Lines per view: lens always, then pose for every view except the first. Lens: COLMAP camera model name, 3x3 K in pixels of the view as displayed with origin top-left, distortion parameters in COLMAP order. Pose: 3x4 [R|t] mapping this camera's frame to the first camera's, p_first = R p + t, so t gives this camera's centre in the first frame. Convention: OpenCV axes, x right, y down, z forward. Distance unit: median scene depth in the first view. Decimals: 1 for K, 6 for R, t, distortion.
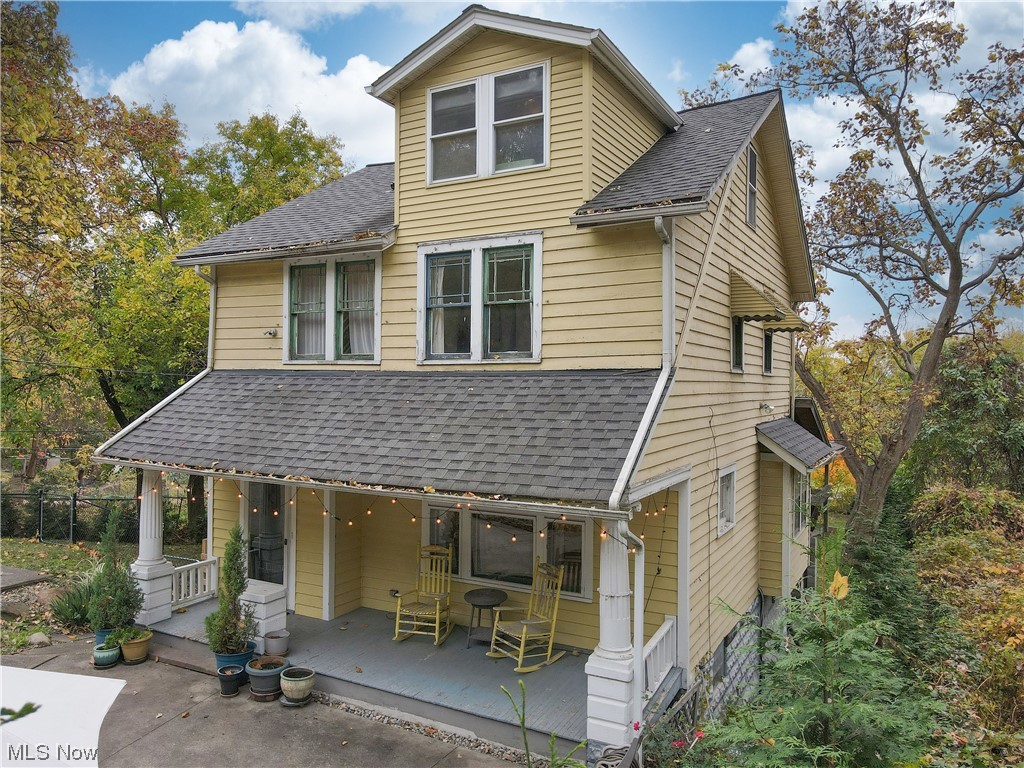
lens RADIAL K [[758.0, 0, 484.6], [0, 758.0, 378.8], [0, 0, 1]] dist [0.006168, 0.022603]
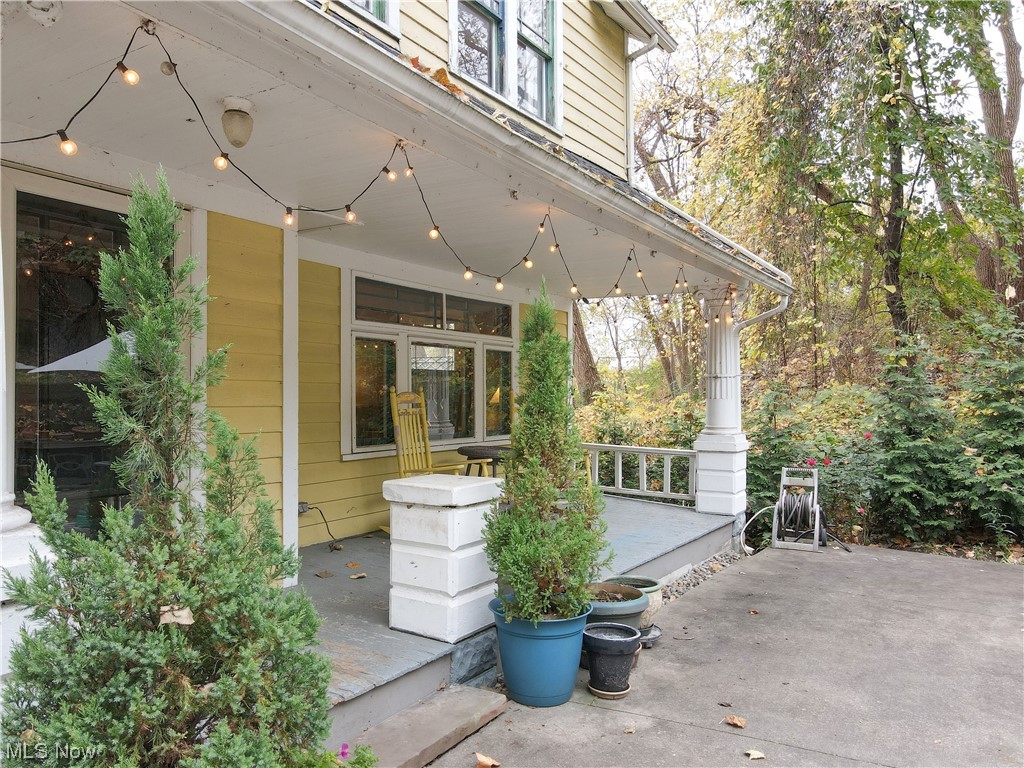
lens RADIAL K [[758.0, 0, 499.9], [0, 758.0, 400.3], [0, 0, 1]] dist [0.006168, 0.022603]
pose [[0.059258, -0.011196, 0.998180, -0.694579], [0.000062, 0.999937, 0.011212, 0.234137], [-0.998243, -0.000603, 0.059255, 0.959789]]
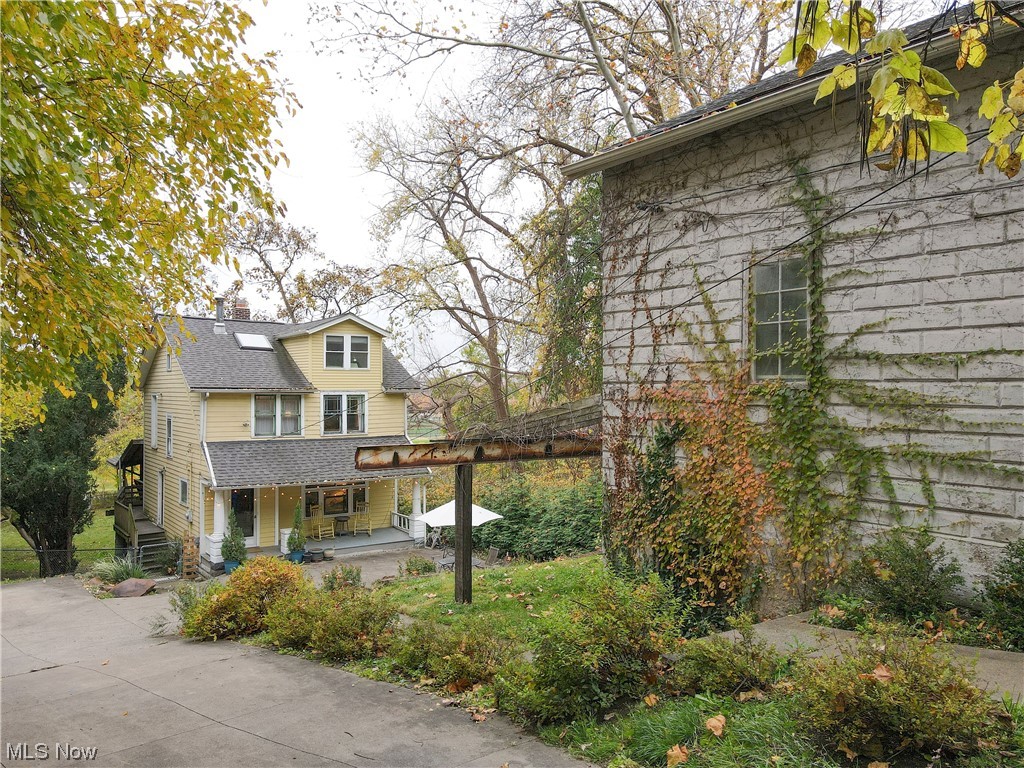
lens RADIAL K [[758.0, 0, 501.5], [0, 758.0, 386.7], [0, 0, 1]] dist [0.006168, 0.022603]
pose [[0.404197, 0.002221, 0.914669, -2.339230], [0.001020, 0.999995, -0.002879, -0.190074], [-0.914672, 0.002096, 0.404192, -0.674093]]
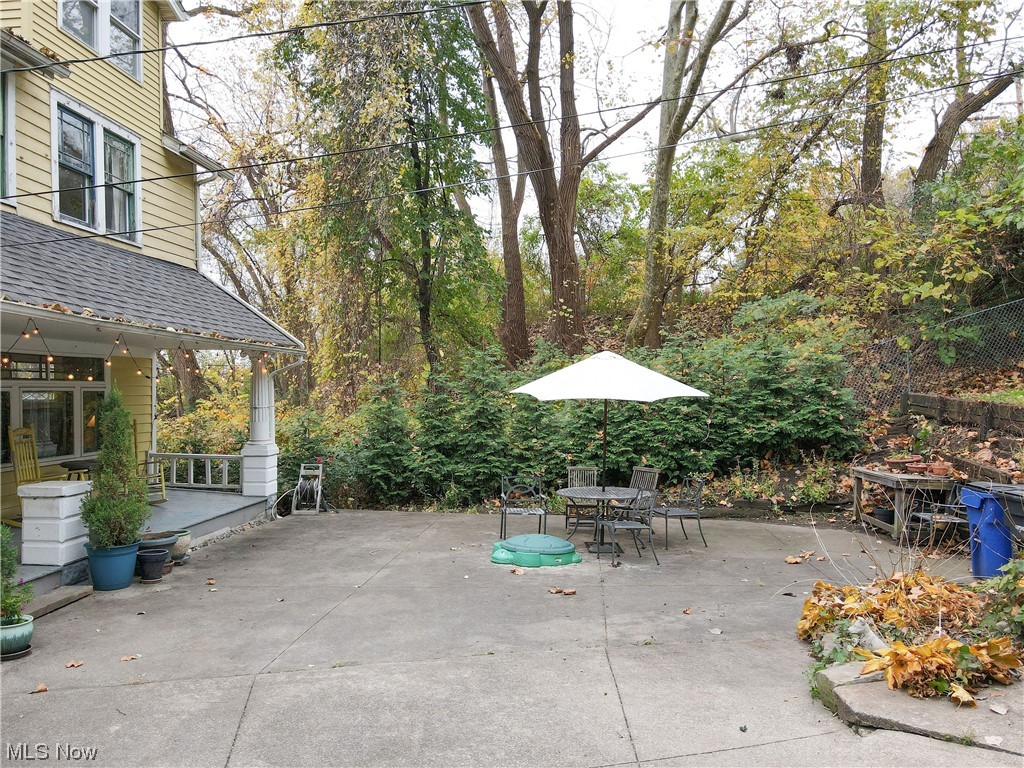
lens RADIAL K [[758.0, 0, 511.1], [0, 758.0, 392.7], [0, 0, 1]] dist [0.006168, 0.022603]
pose [[-0.418049, -0.007279, 0.908395, -1.178751], [0.001590, 0.999961, 0.008745, 0.183923], [-0.908423, 0.005100, -0.418021, 0.917758]]
